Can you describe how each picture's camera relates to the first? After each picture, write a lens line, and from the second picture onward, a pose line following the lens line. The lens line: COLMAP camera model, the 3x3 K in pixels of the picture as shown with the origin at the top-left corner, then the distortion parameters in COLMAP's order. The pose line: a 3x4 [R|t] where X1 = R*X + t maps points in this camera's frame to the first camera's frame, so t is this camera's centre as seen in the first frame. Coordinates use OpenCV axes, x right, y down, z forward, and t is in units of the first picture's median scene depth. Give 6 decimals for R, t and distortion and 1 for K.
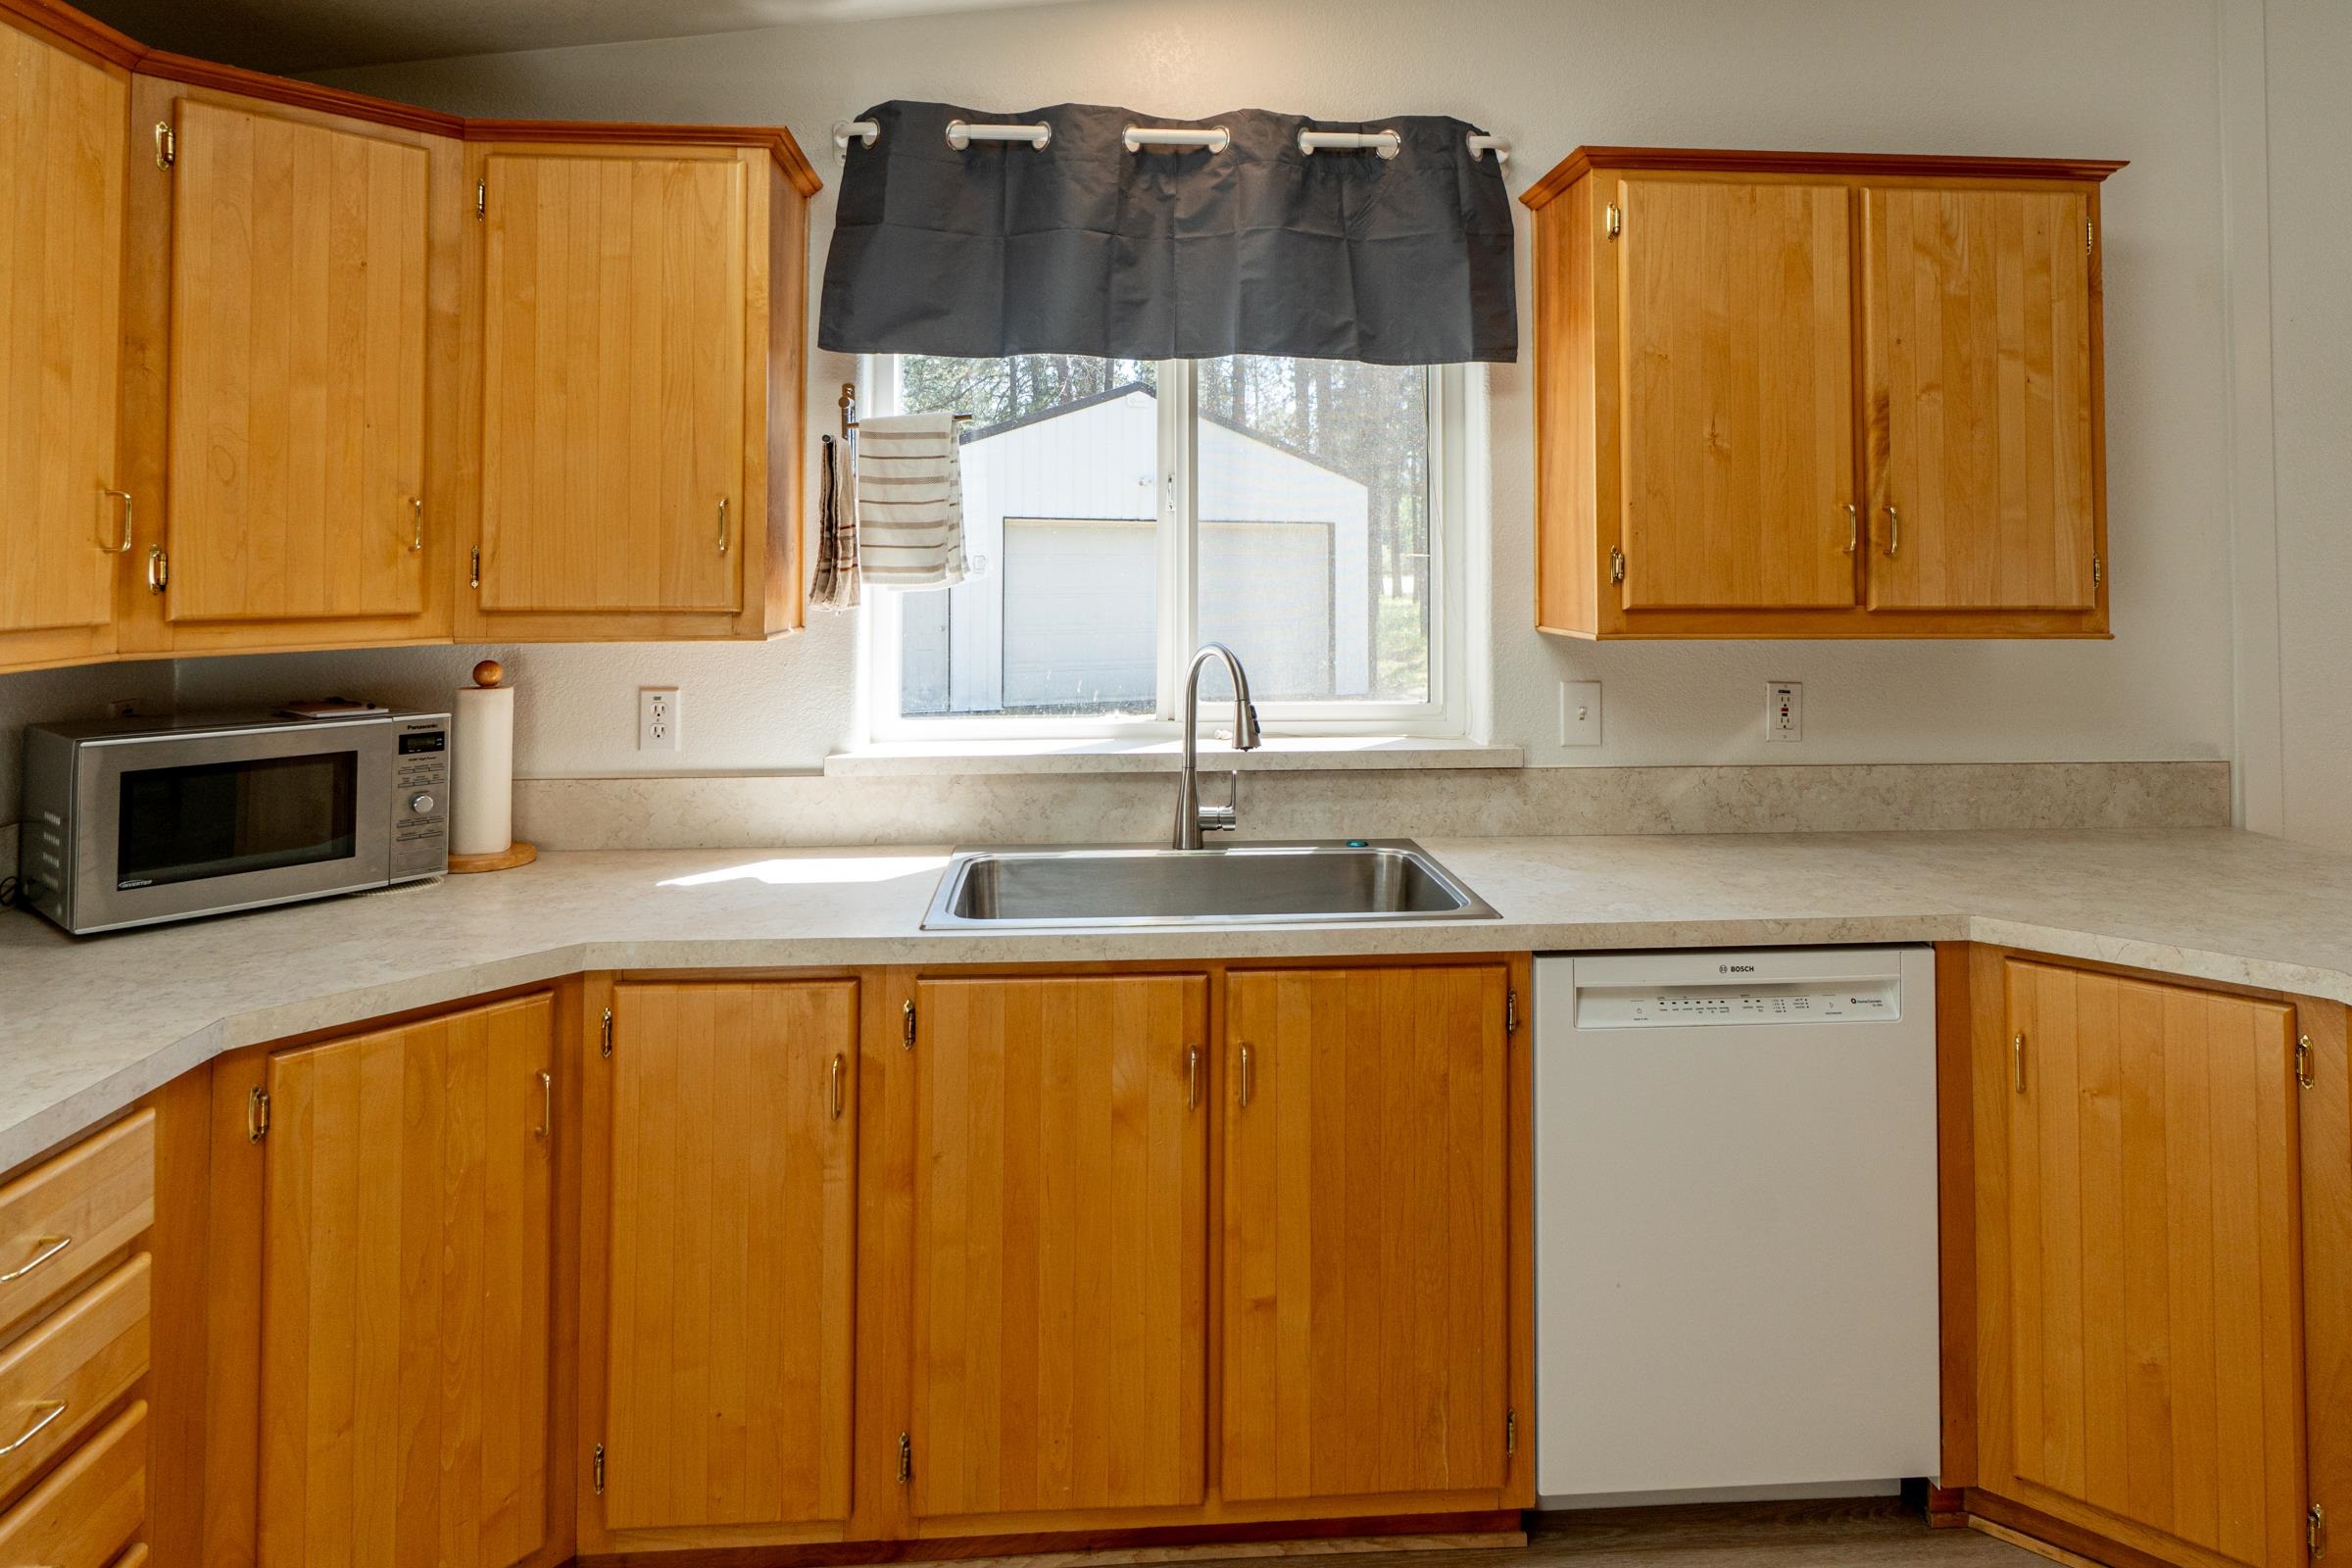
lens RADIAL K [[1327.8, 0, 1200.4], [0, 1327.8, 508.1], [0, 0, 1]] dist [-0.002284, -0.000531]
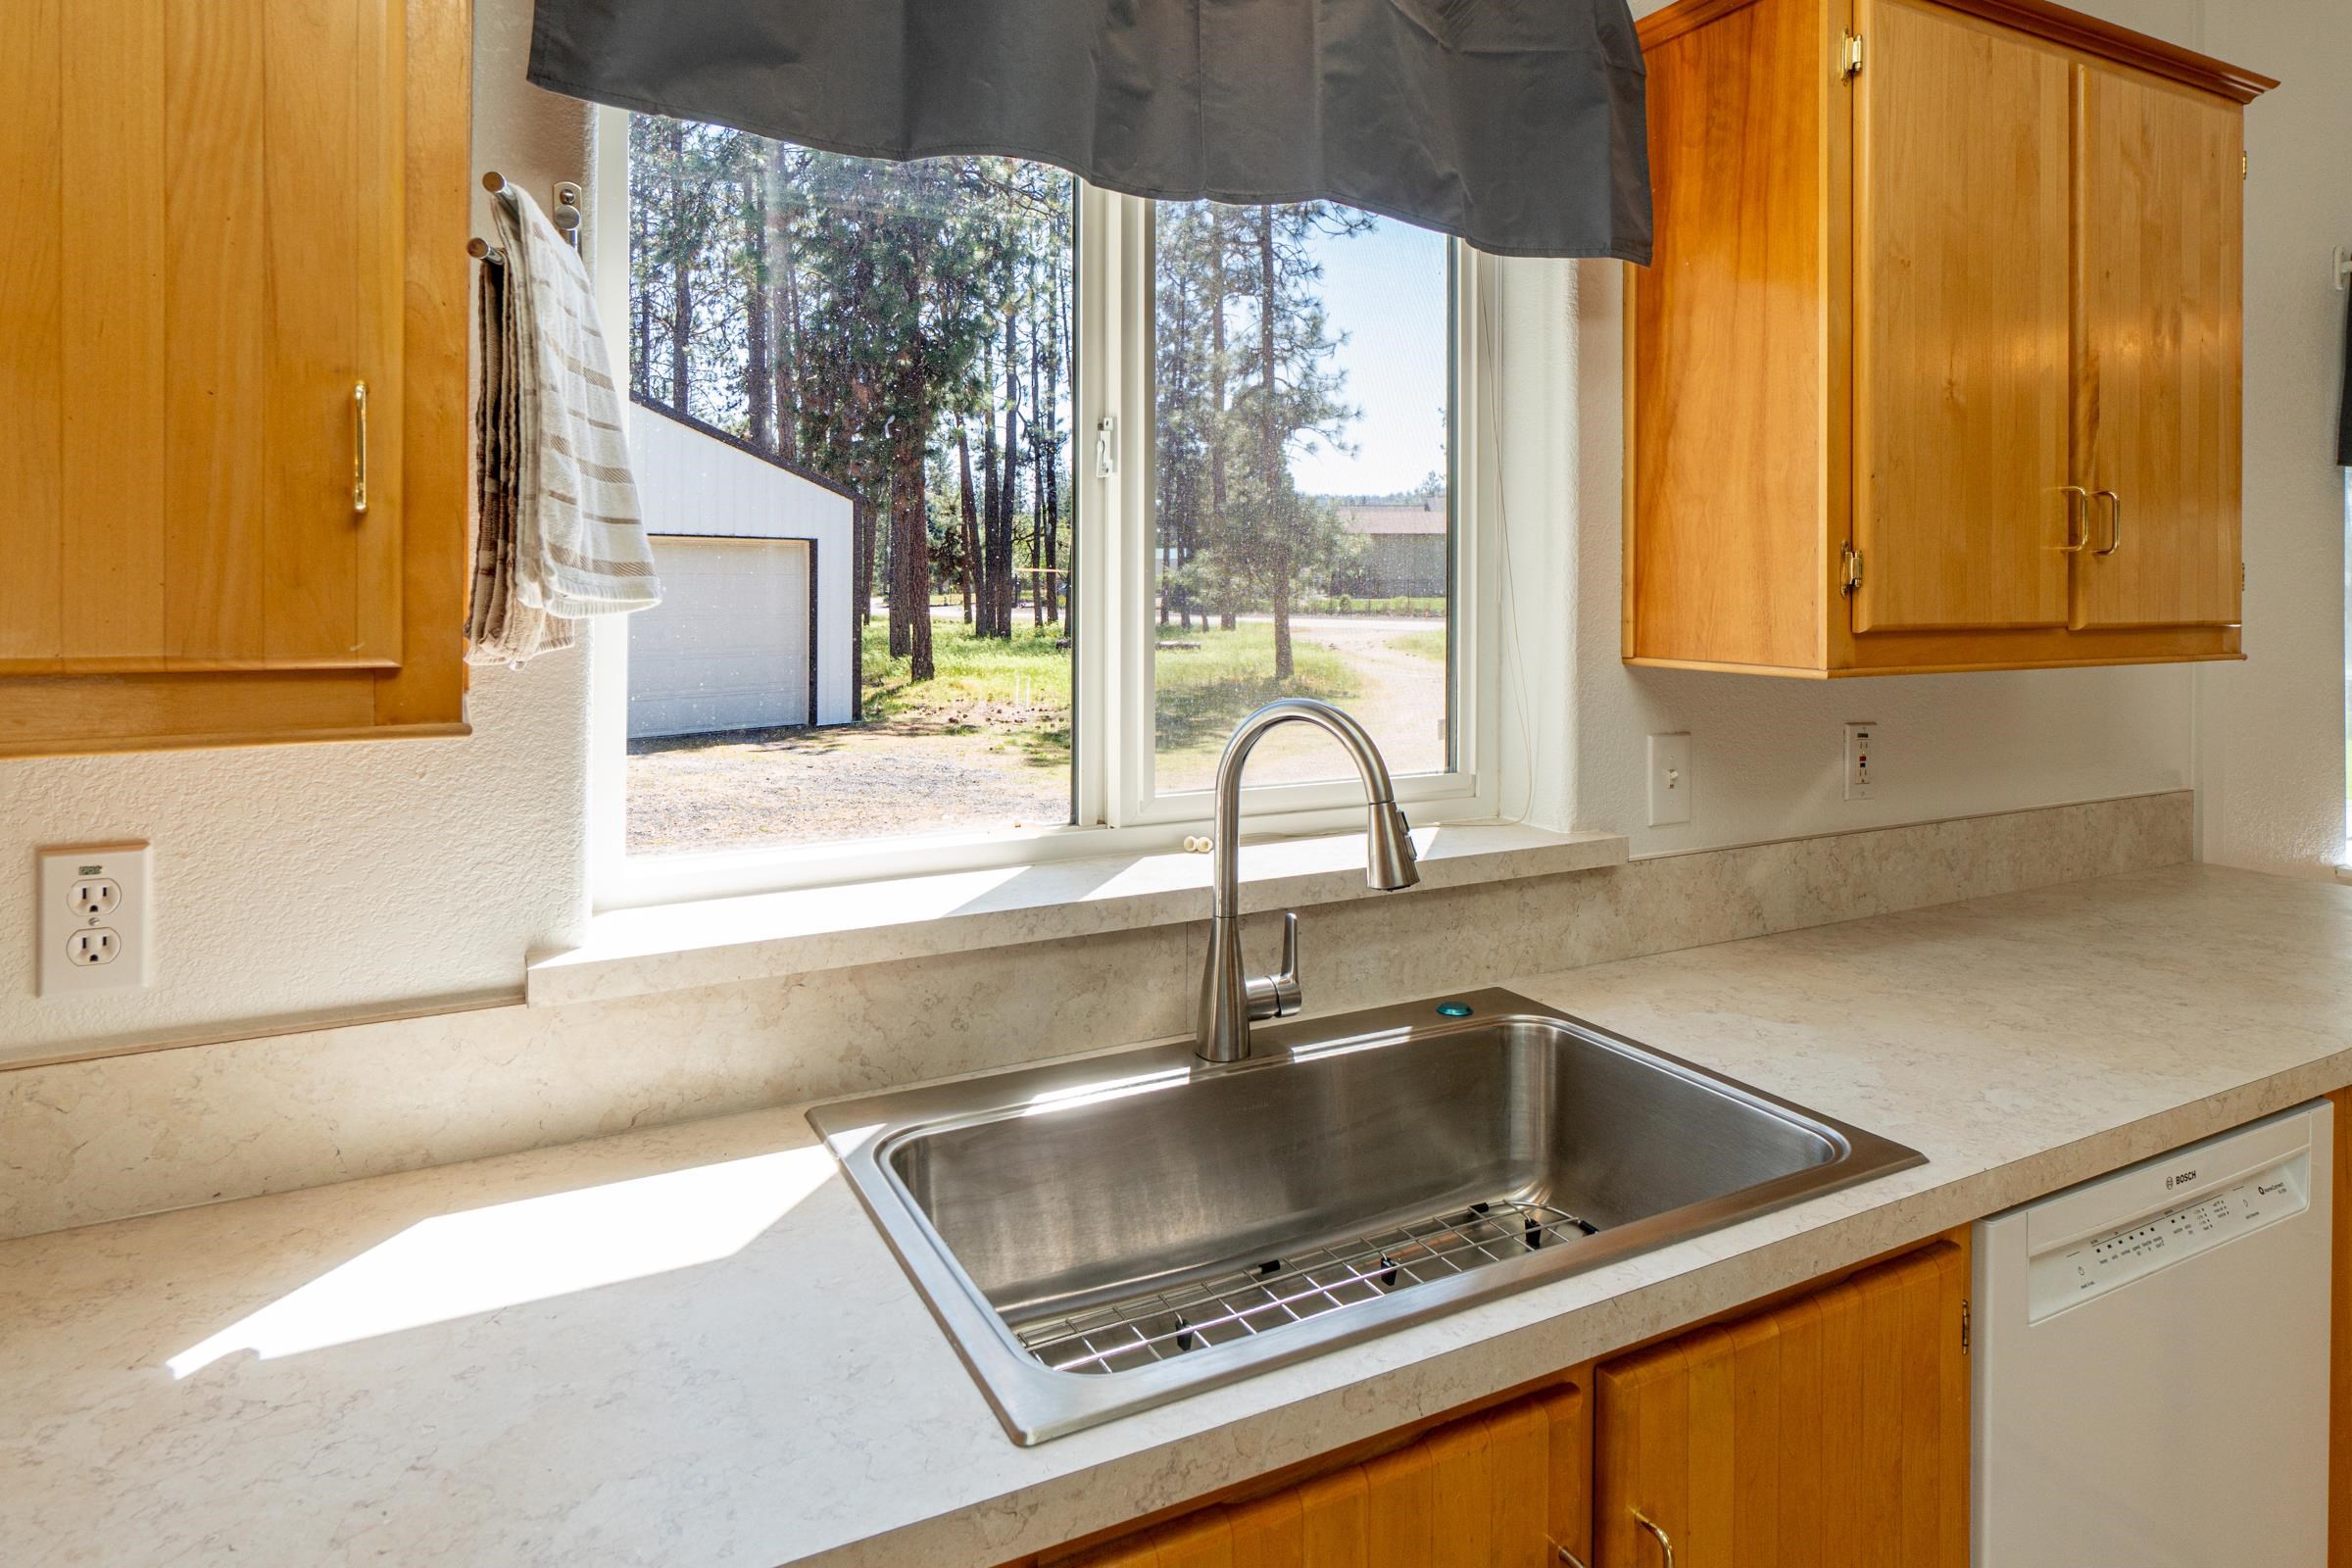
lens RADIAL K [[1327.8, 0, 1148.7], [0, 1327.8, 570.8], [0, 0, 1]] dist [-0.002284, -0.000531]
pose [[0.926161, 0.004132, 0.377106, -0.261532], [-0.015945, 0.999475, 0.028211, 0.030375], [-0.376791, -0.032141, 0.925740, 0.492513]]
